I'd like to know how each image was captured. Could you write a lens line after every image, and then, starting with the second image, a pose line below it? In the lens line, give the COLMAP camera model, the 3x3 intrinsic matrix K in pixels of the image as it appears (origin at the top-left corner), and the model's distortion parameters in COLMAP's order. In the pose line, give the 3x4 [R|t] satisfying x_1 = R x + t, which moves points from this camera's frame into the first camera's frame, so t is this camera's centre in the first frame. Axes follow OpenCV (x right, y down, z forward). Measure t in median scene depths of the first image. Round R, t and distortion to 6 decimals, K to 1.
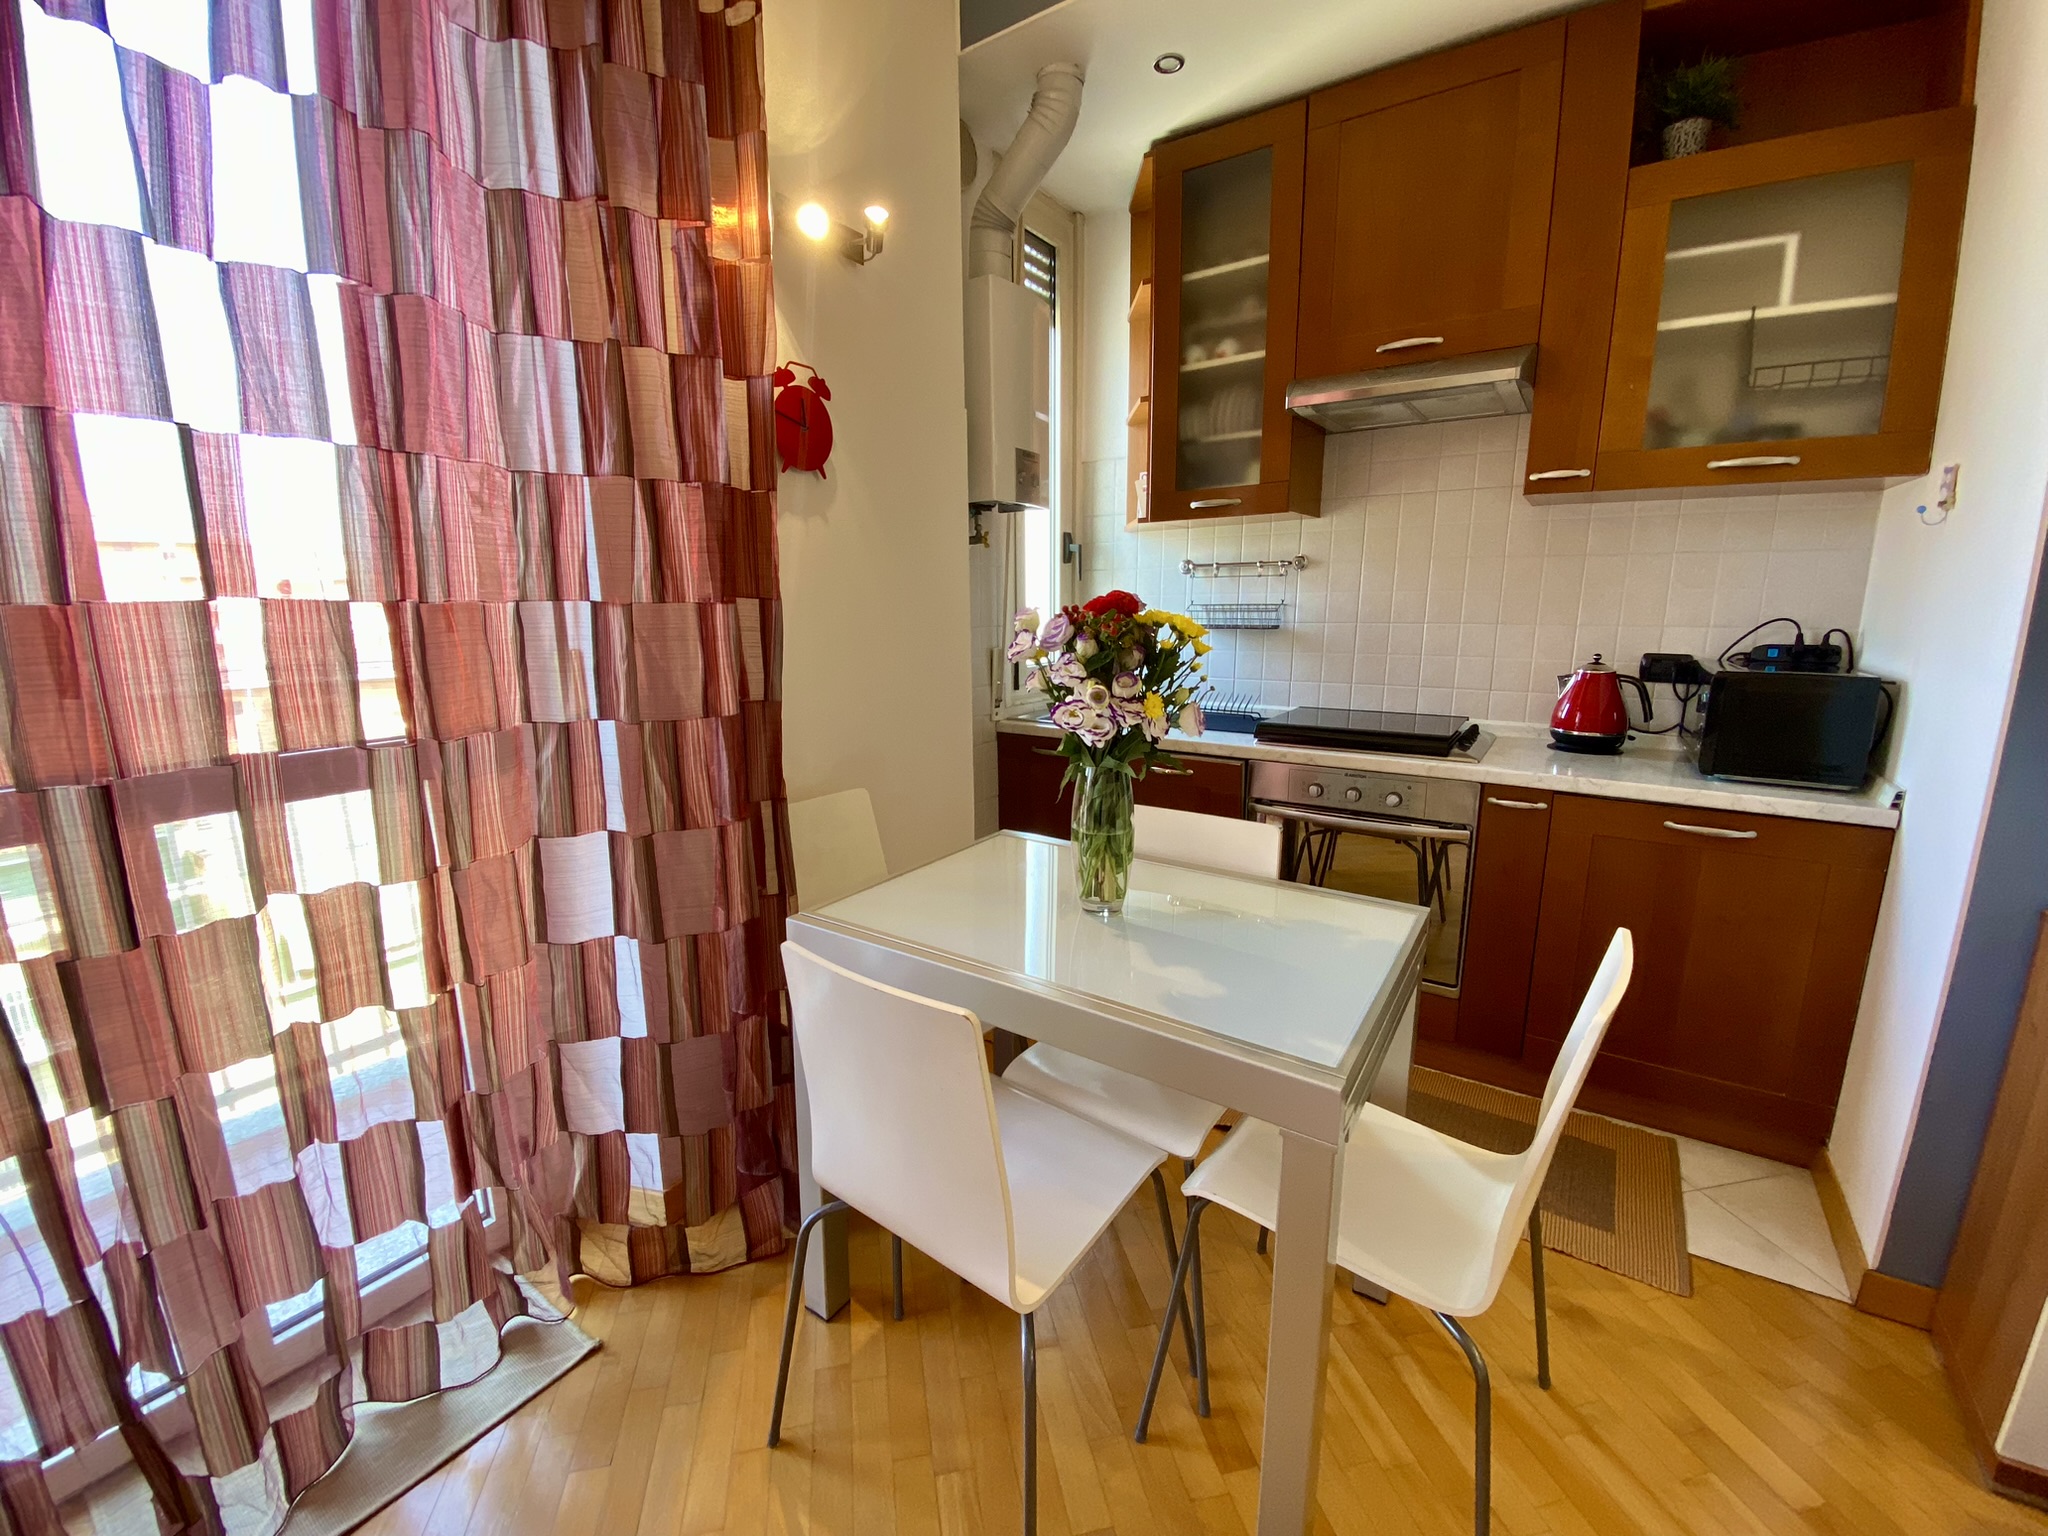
lens RADIAL K [[823.2, 0, 1022.3], [0, 823.2, 763.0], [0, 0, 1]] dist [0.021544, -0.021653]
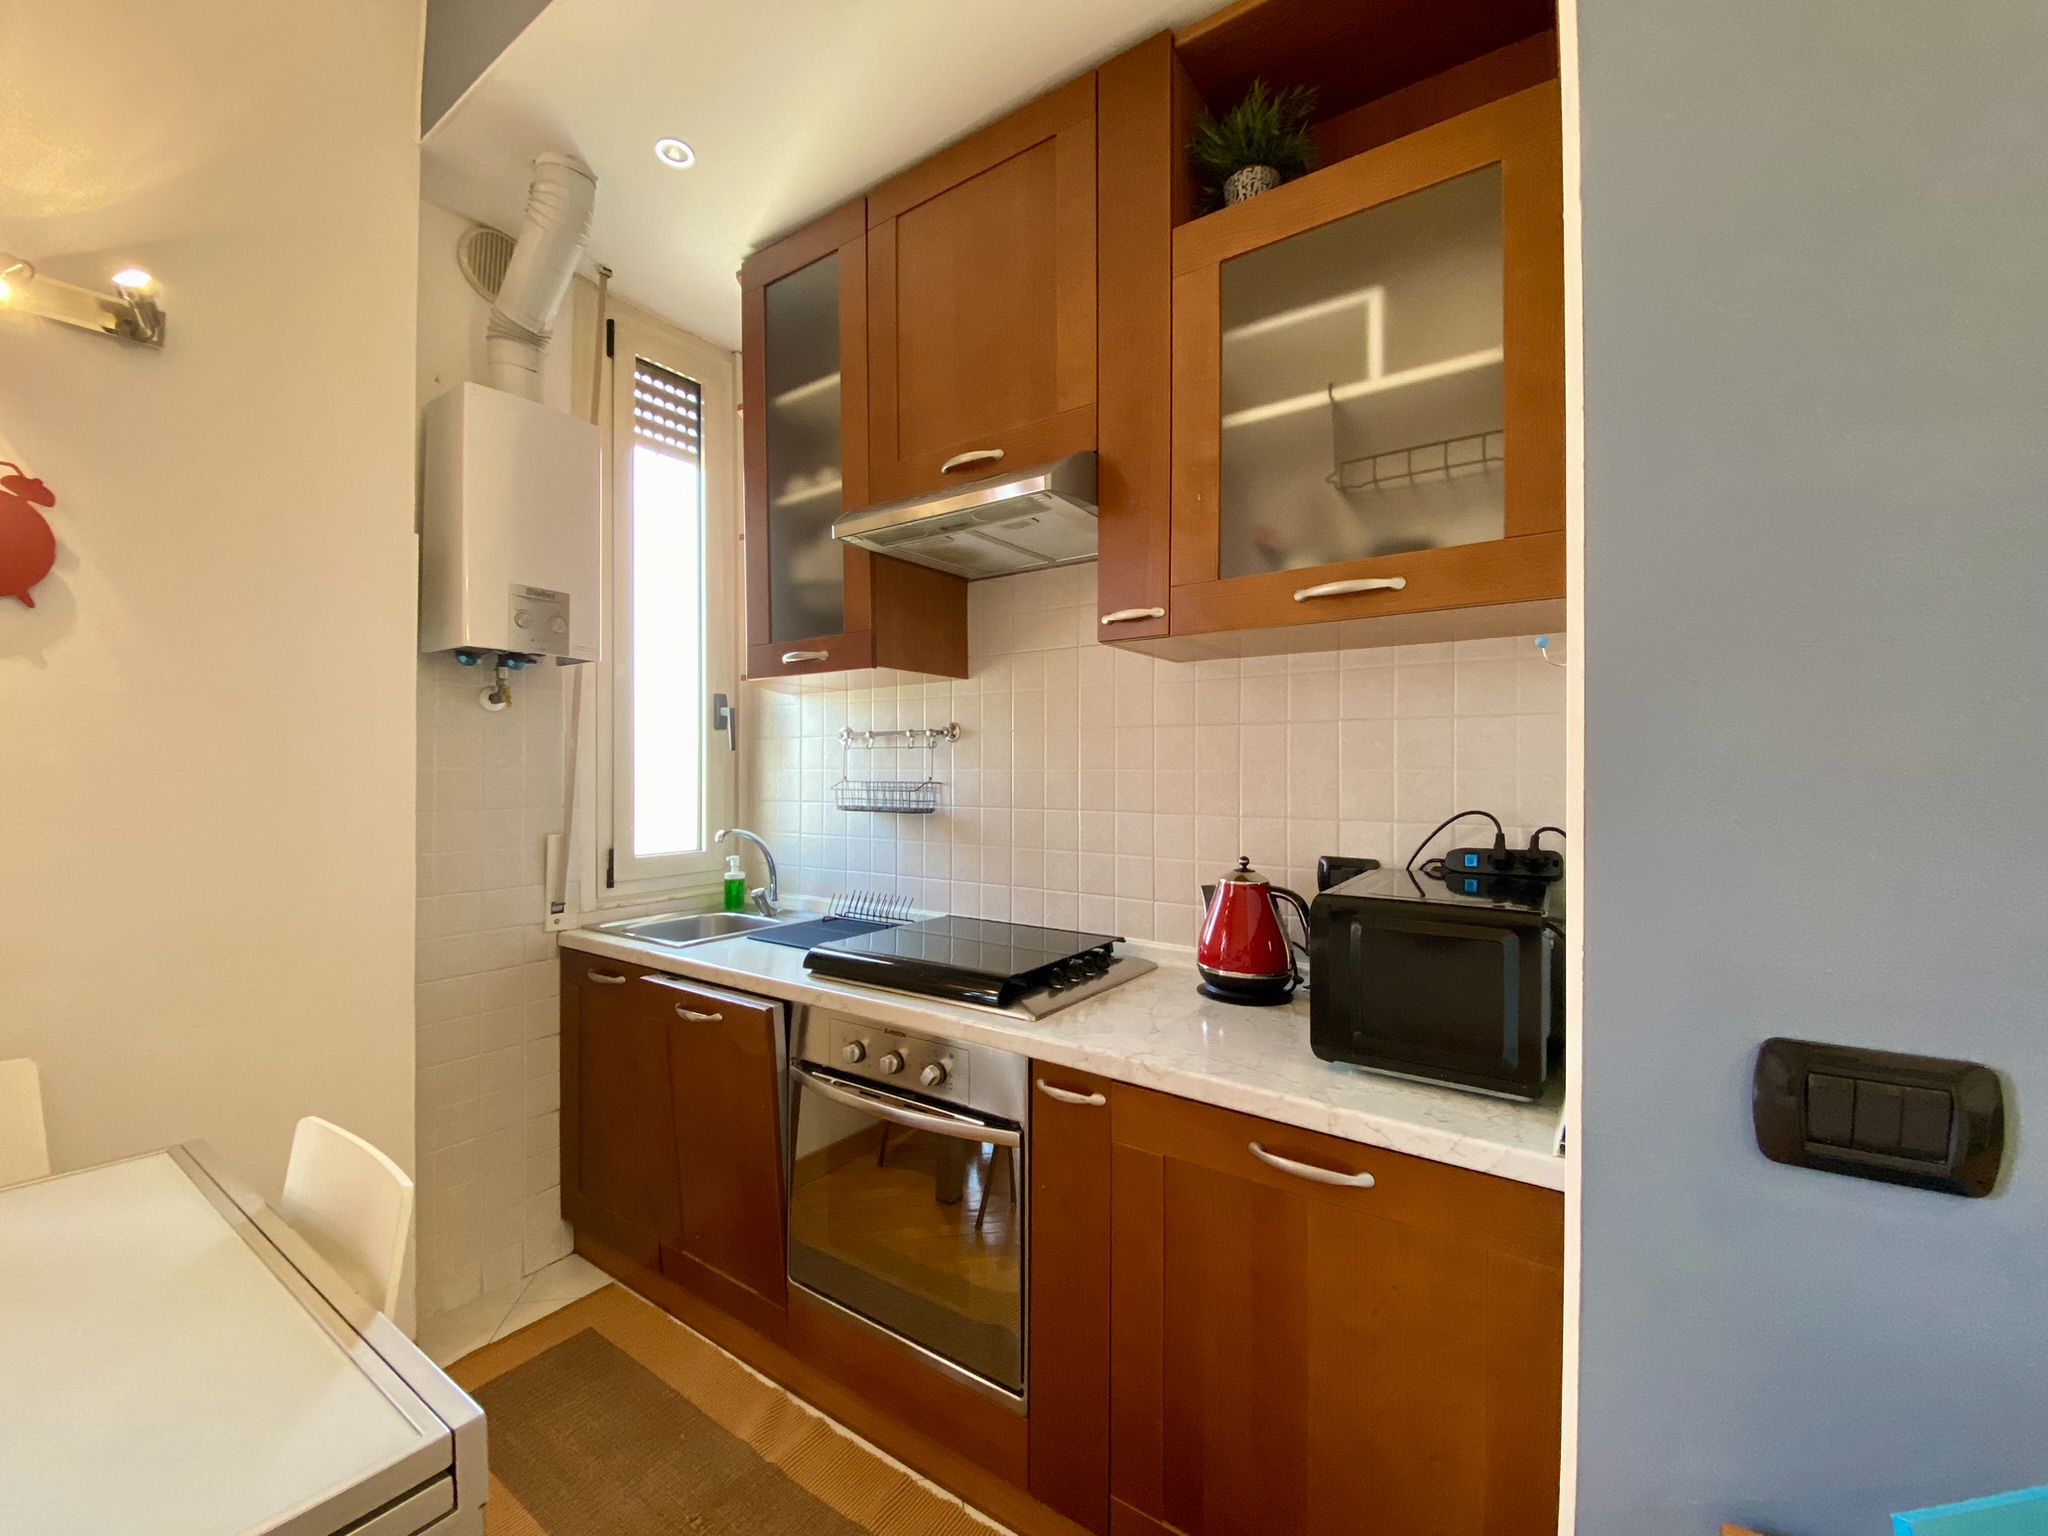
lens RADIAL K [[823.2, 0, 1022.3], [0, 823.2, 763.0], [0, 0, 1]] dist [0.021544, -0.021653]
pose [[0.999907, 0.008037, -0.010997, 0.488881], [-0.010115, 0.978848, -0.204338, -0.061488], [0.009122, 0.204431, 0.978839, 0.274284]]
